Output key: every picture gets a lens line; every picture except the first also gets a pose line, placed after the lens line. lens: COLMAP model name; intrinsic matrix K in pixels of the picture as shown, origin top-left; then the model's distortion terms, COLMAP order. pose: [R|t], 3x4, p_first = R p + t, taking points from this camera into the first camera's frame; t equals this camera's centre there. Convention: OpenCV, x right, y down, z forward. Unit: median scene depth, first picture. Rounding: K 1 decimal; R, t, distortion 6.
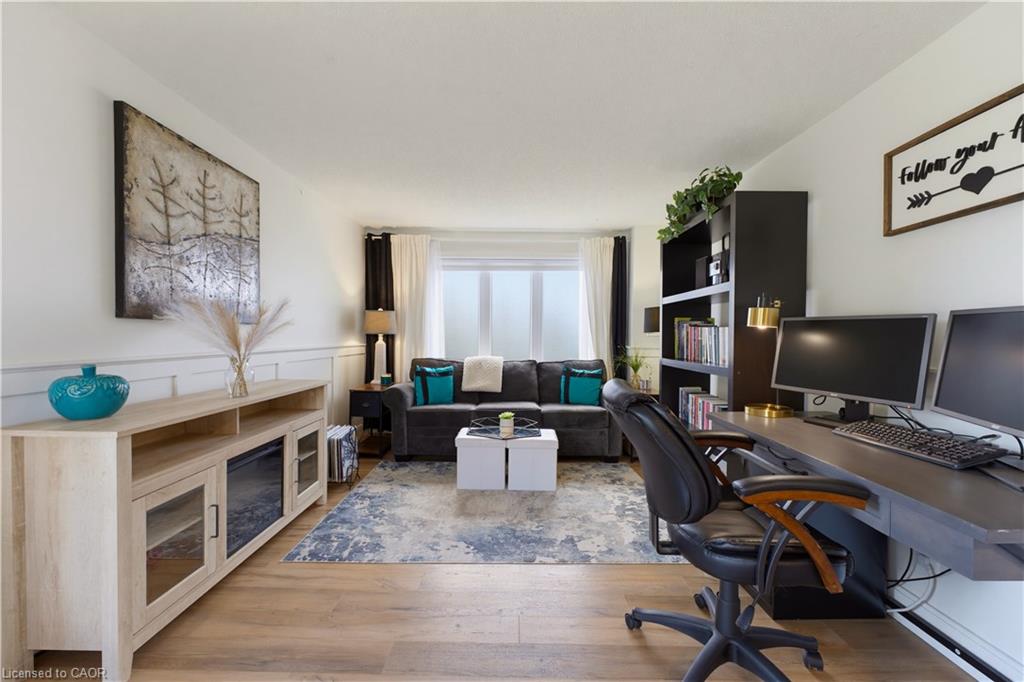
lens RADIAL K [[409.9, 0, 515.3], [0, 409.9, 340.4], [0, 0, 1]] dist [-0.003321, 0.000227]
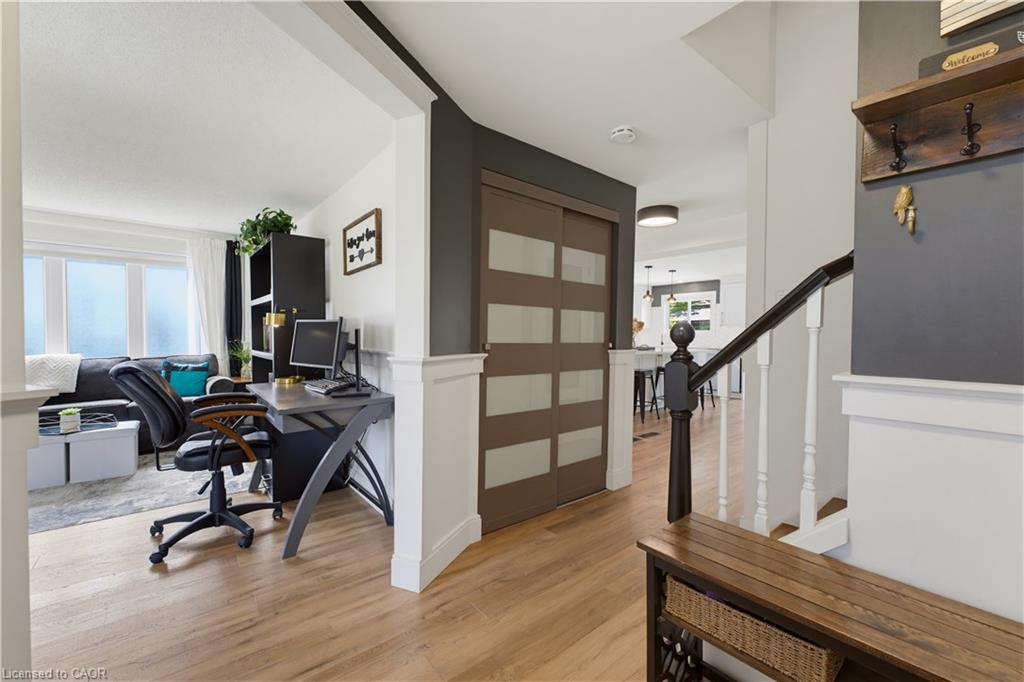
lens RADIAL K [[409.9, 0, 508.2], [0, 409.9, 340.4], [0, 0, 1]] dist [-0.003321, 0.000227]
pose [[0.769135, -0.020316, 0.638764, 0.175459], [0.012881, 0.999784, 0.016288, 0.005686], [-0.638957, -0.004300, 0.769231, -0.466761]]
